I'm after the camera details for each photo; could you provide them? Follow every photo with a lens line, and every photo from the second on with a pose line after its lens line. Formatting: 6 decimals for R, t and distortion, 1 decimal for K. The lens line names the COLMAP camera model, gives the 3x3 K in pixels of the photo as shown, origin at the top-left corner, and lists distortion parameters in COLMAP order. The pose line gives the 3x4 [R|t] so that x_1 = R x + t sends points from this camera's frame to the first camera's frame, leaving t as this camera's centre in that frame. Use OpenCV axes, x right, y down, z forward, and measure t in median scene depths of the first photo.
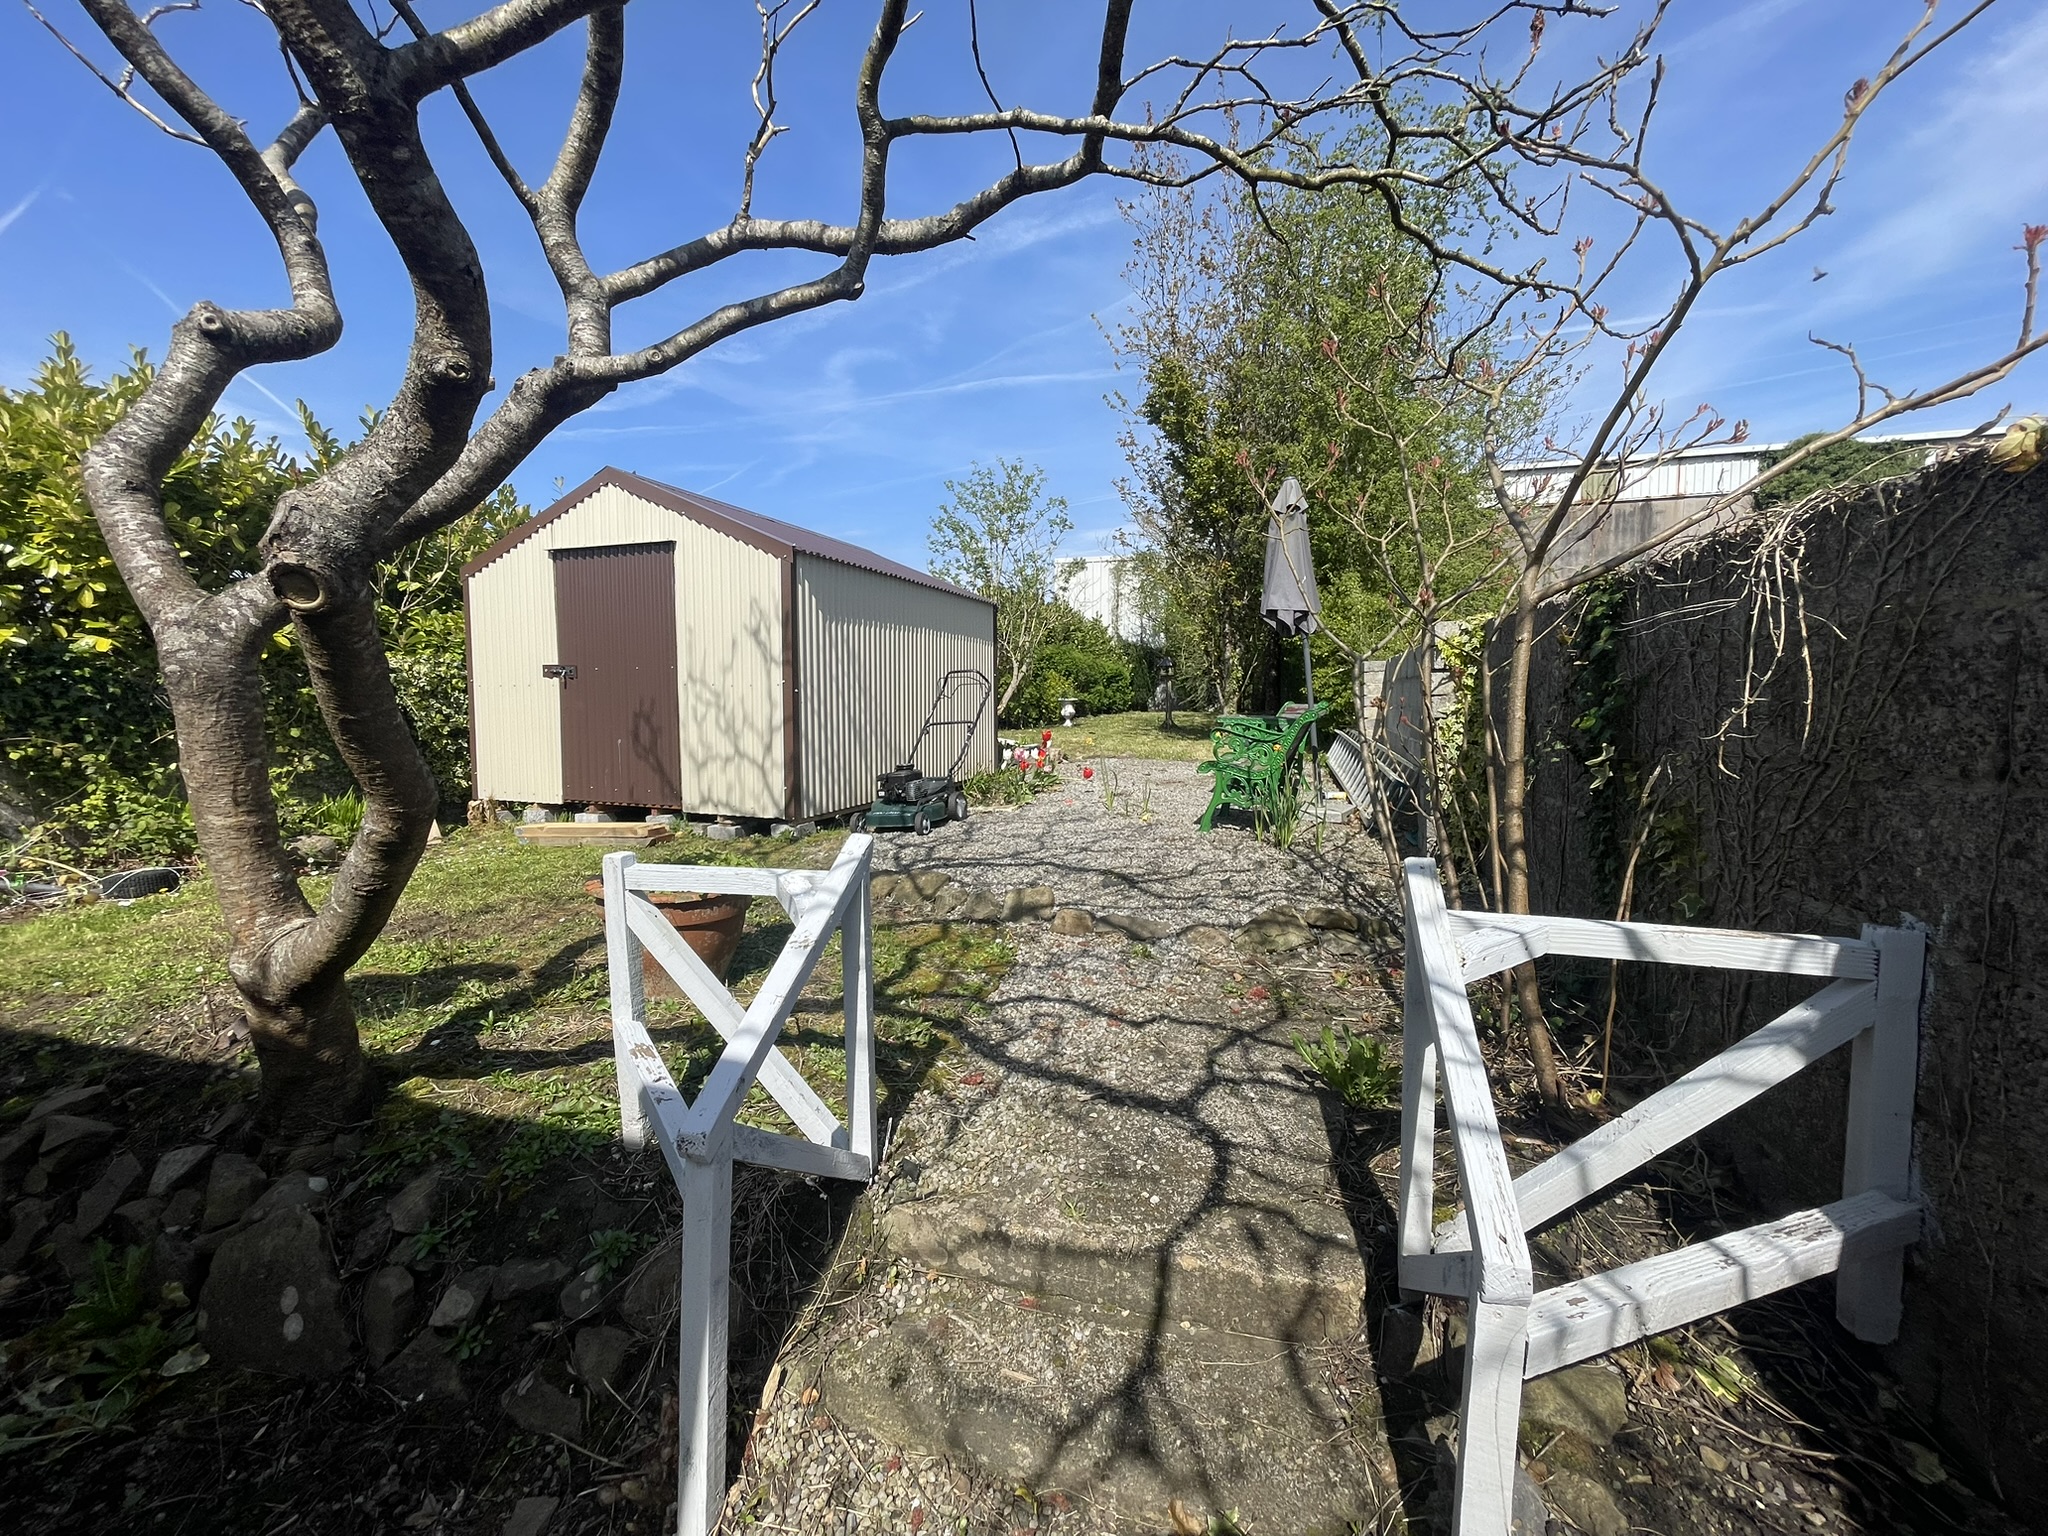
lens RADIAL K [[823.6, 0, 1021.5], [0, 823.6, 764.7], [0, 0, 1]] dist [-0.000014, -0.000408]
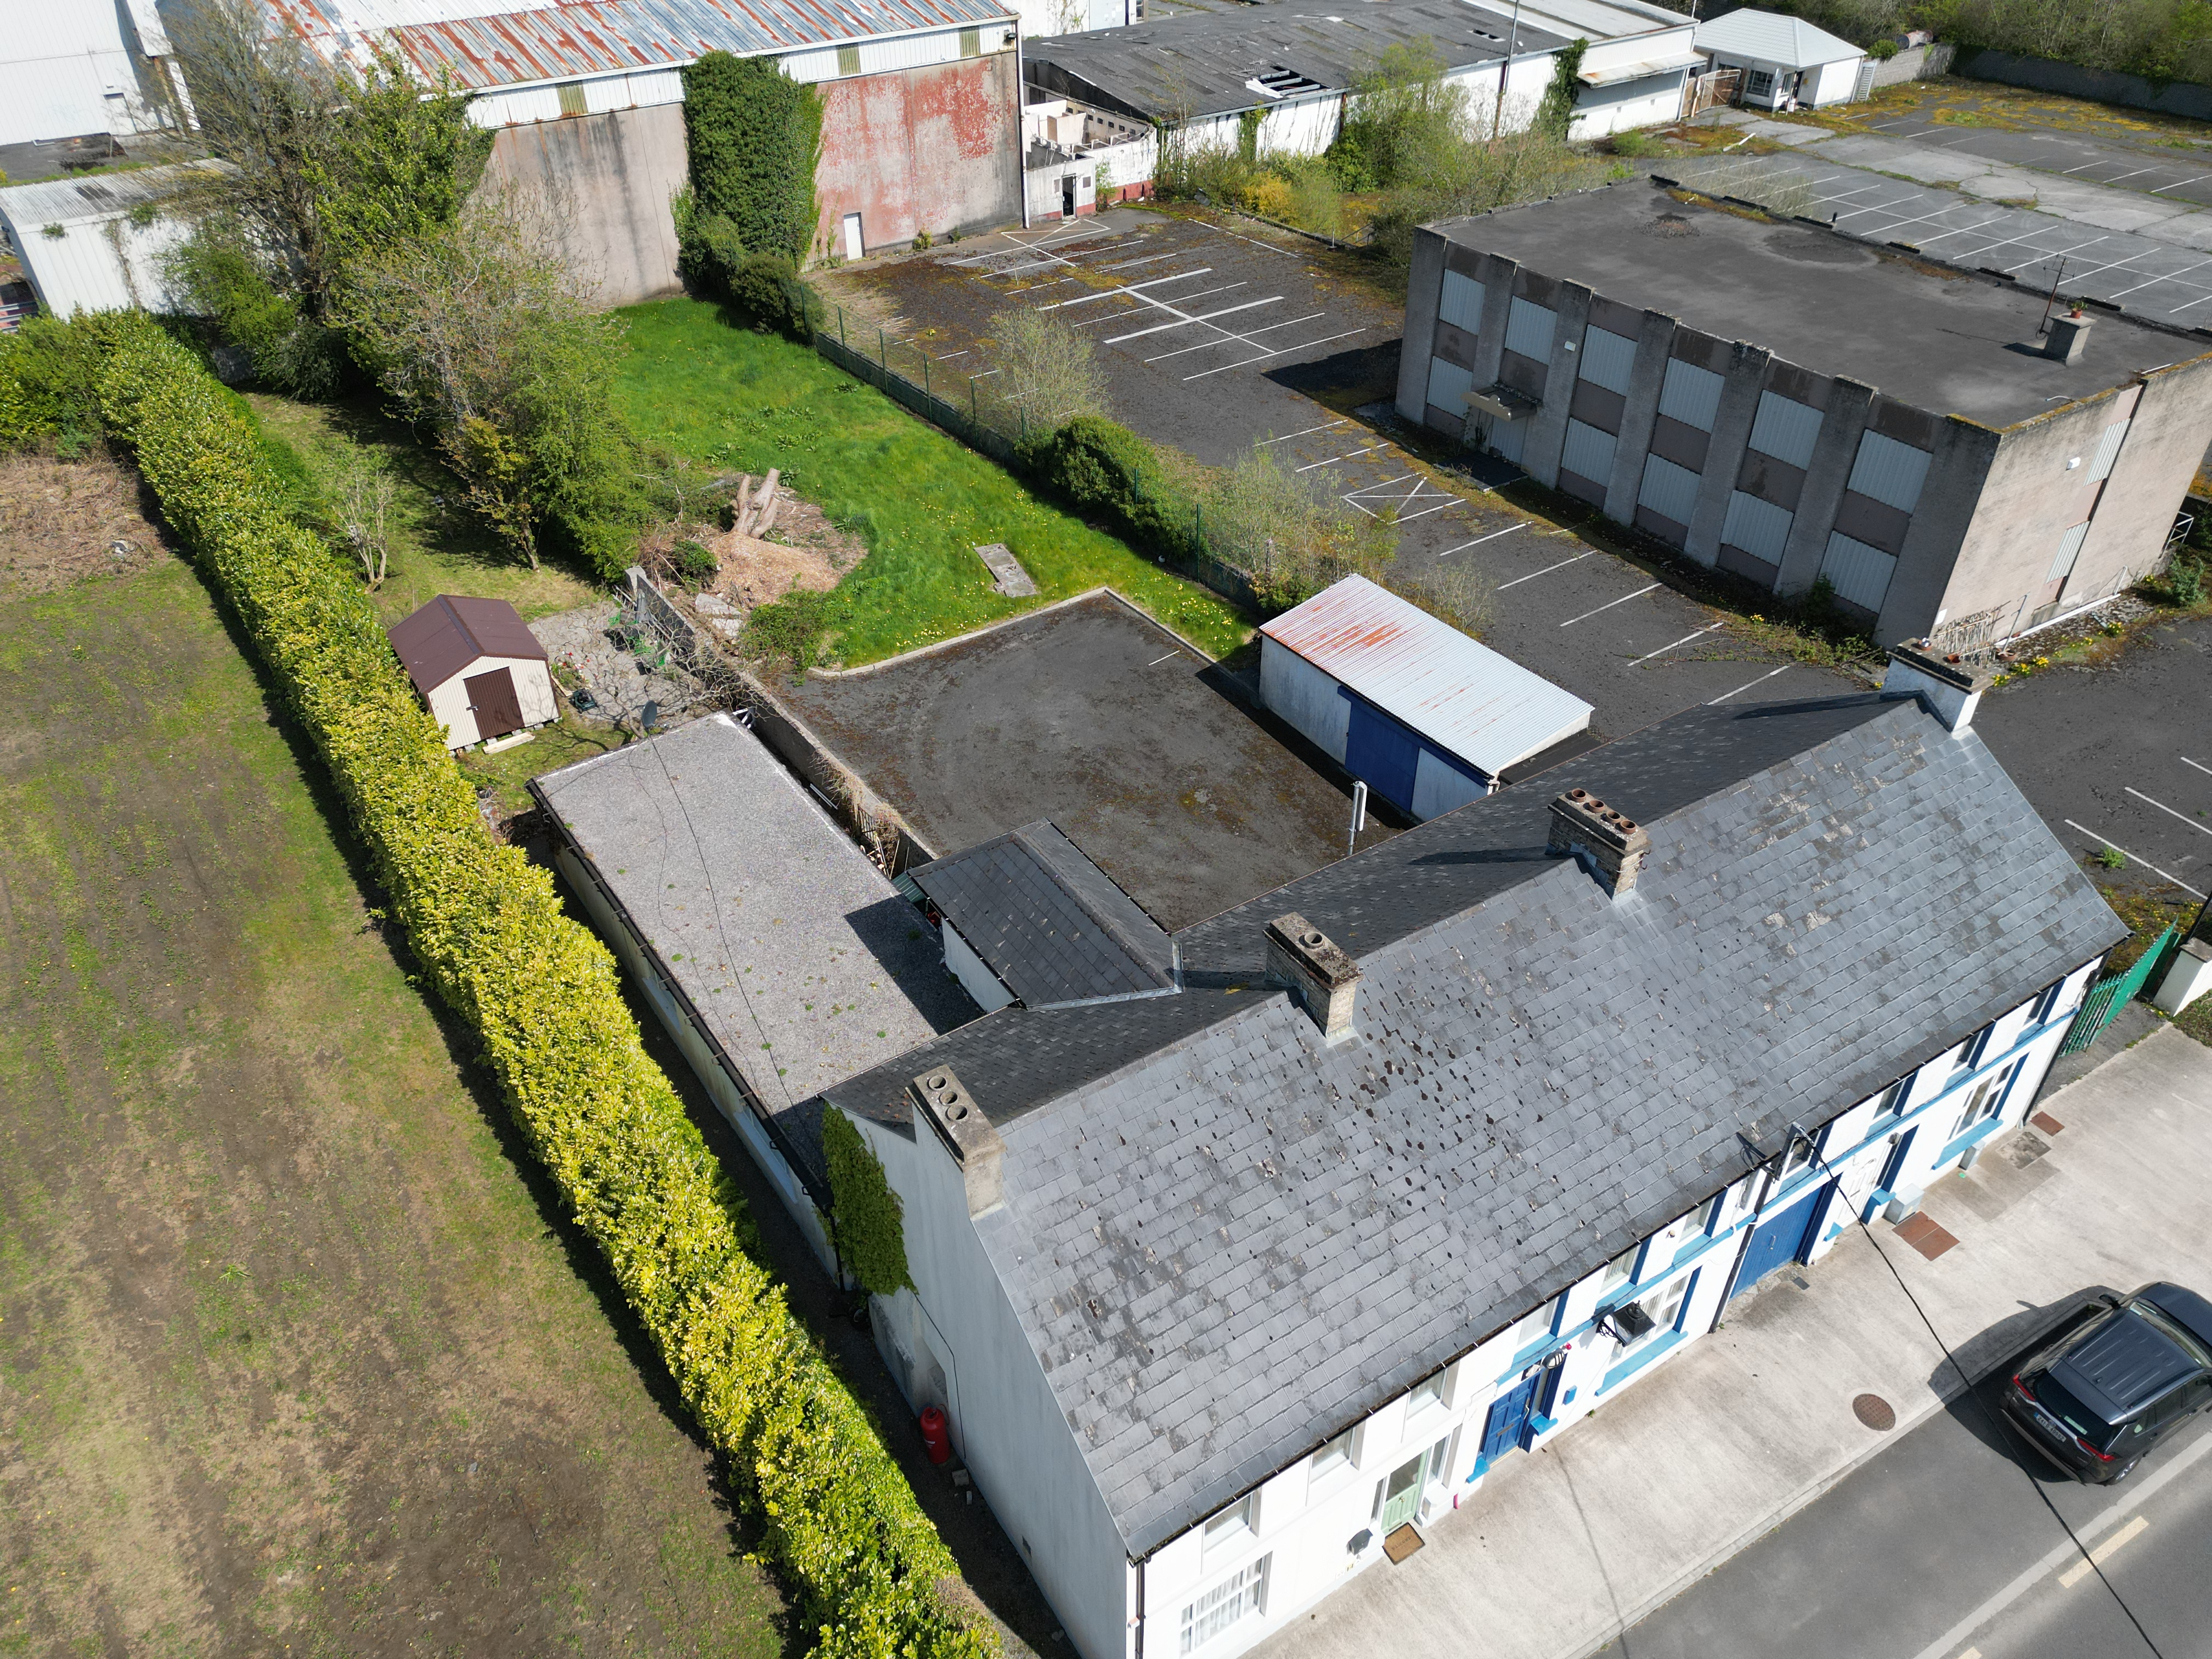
lens RADIAL K [[1545.0, 0, 1100.0], [0, 1545.0, 824.1], [0, 0, 1]] dist [0.077361, -0.073096]
pose [[0.594862, -0.483838, 0.641903, -3.186306], [0.070618, 0.826927, 0.557858, -2.948378], [-0.800720, -0.286518, 0.526075, -4.337596]]
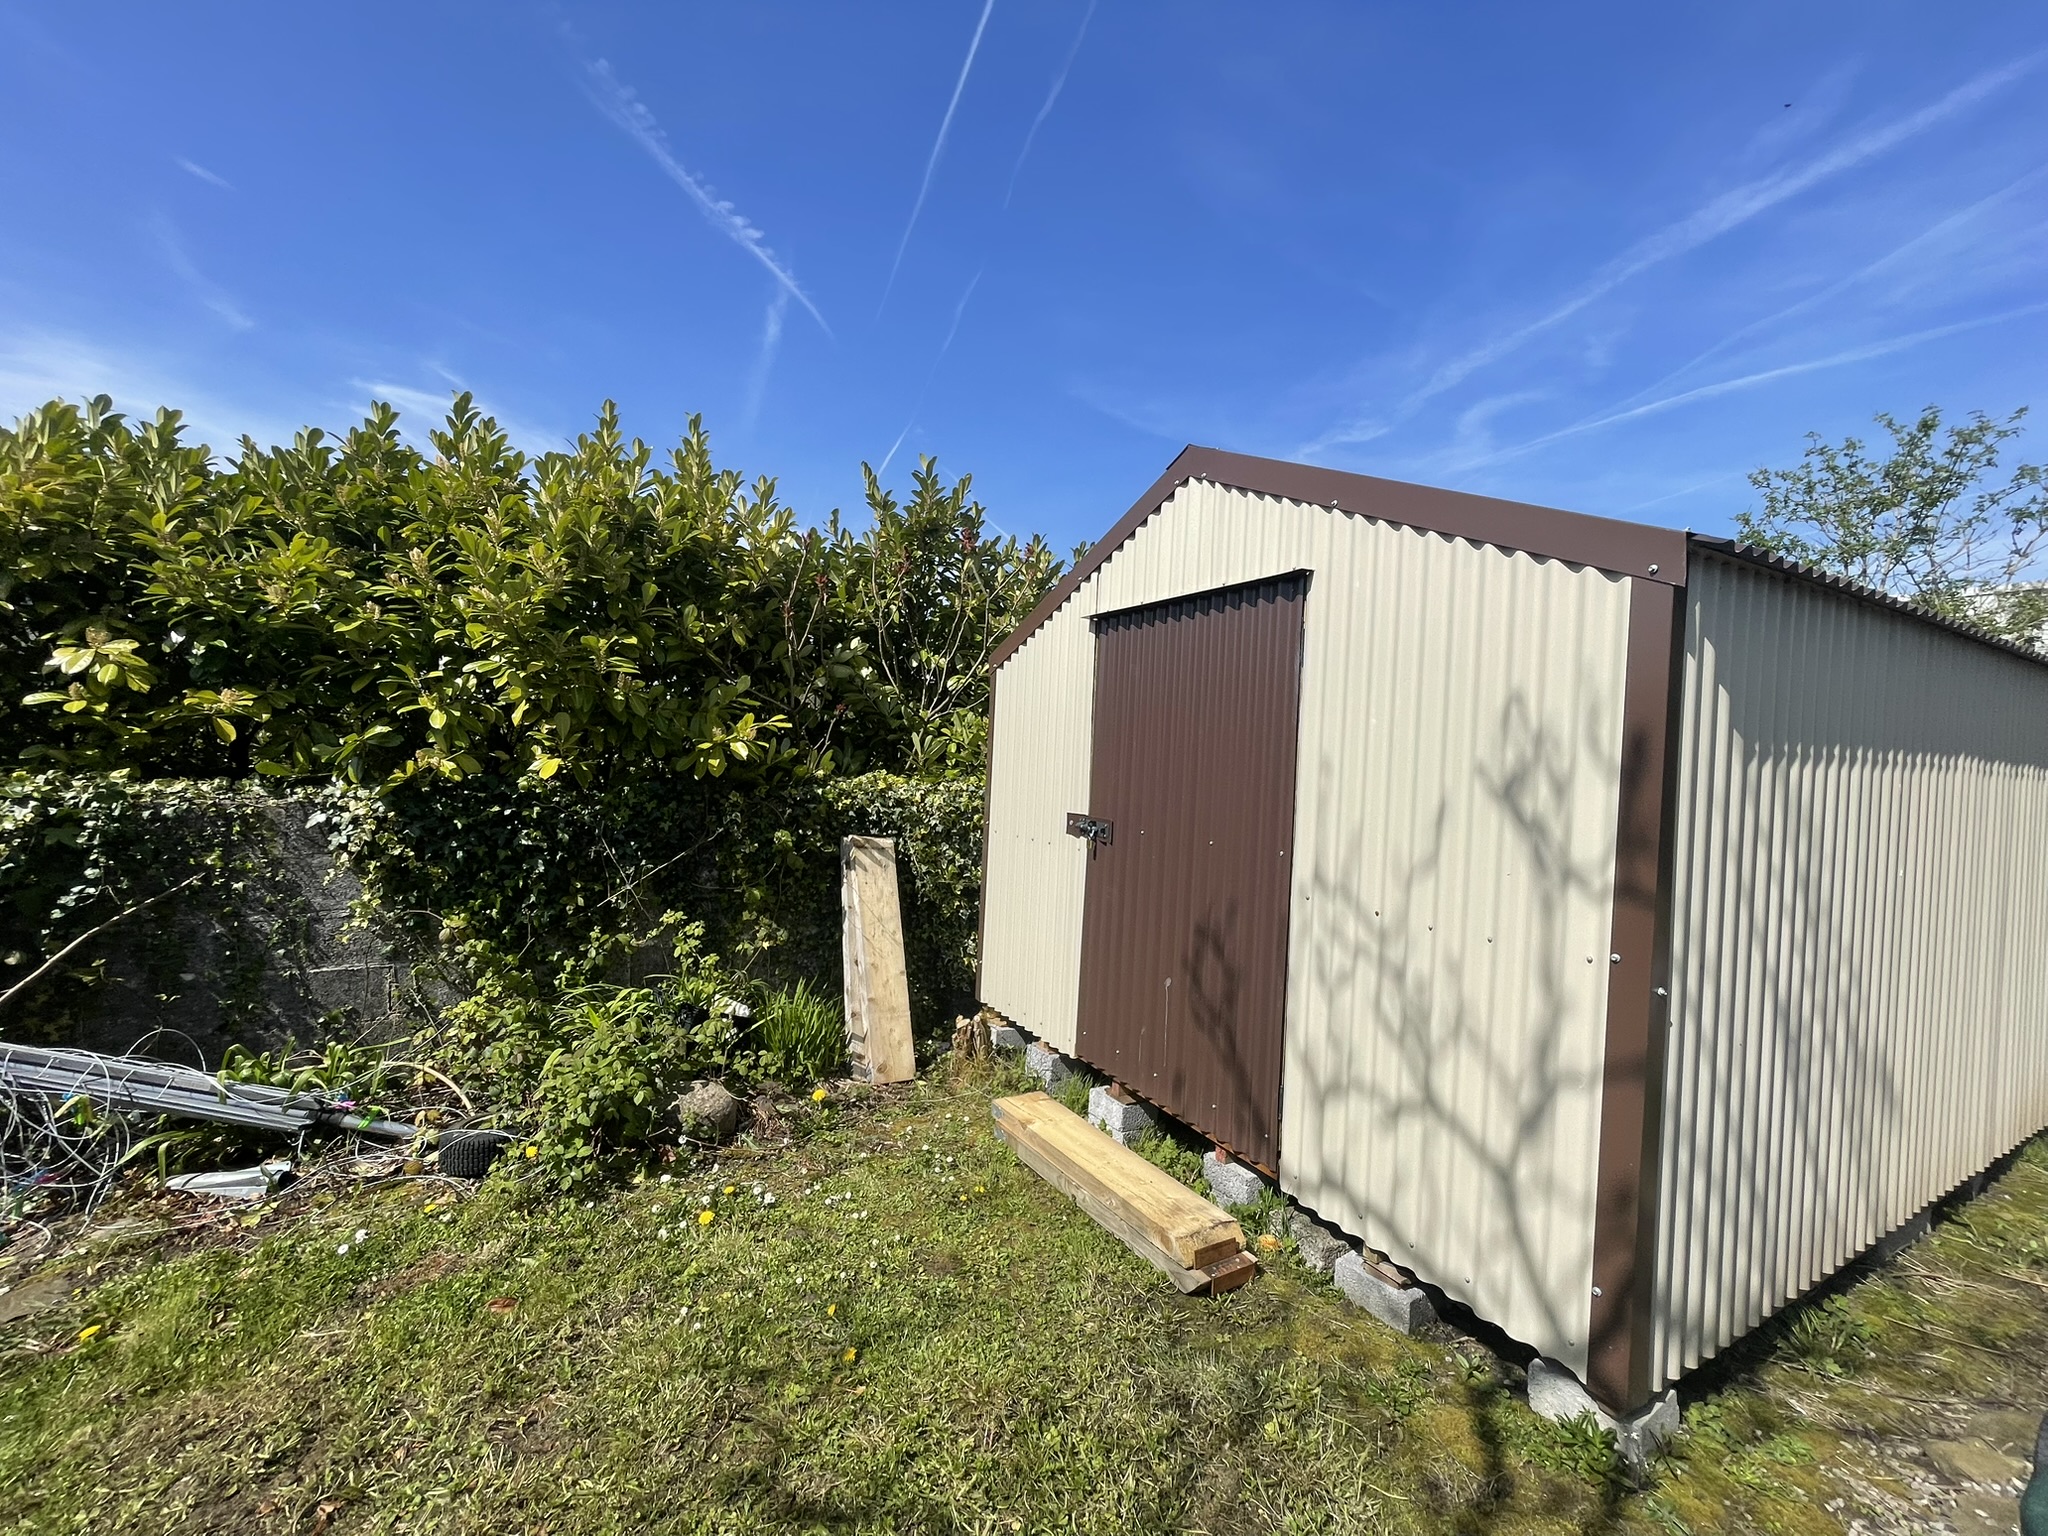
lens RADIAL K [[823.6, 0, 1021.5], [0, 823.6, 764.7], [0, 0, 1]] dist [-0.000014, -0.000408]
pose [[0.766278, 0.037976, -0.641386, -0.216481], [-0.095037, 0.993970, -0.054689, -0.112935], [0.635442, 0.102863, 0.765267, 0.493955]]
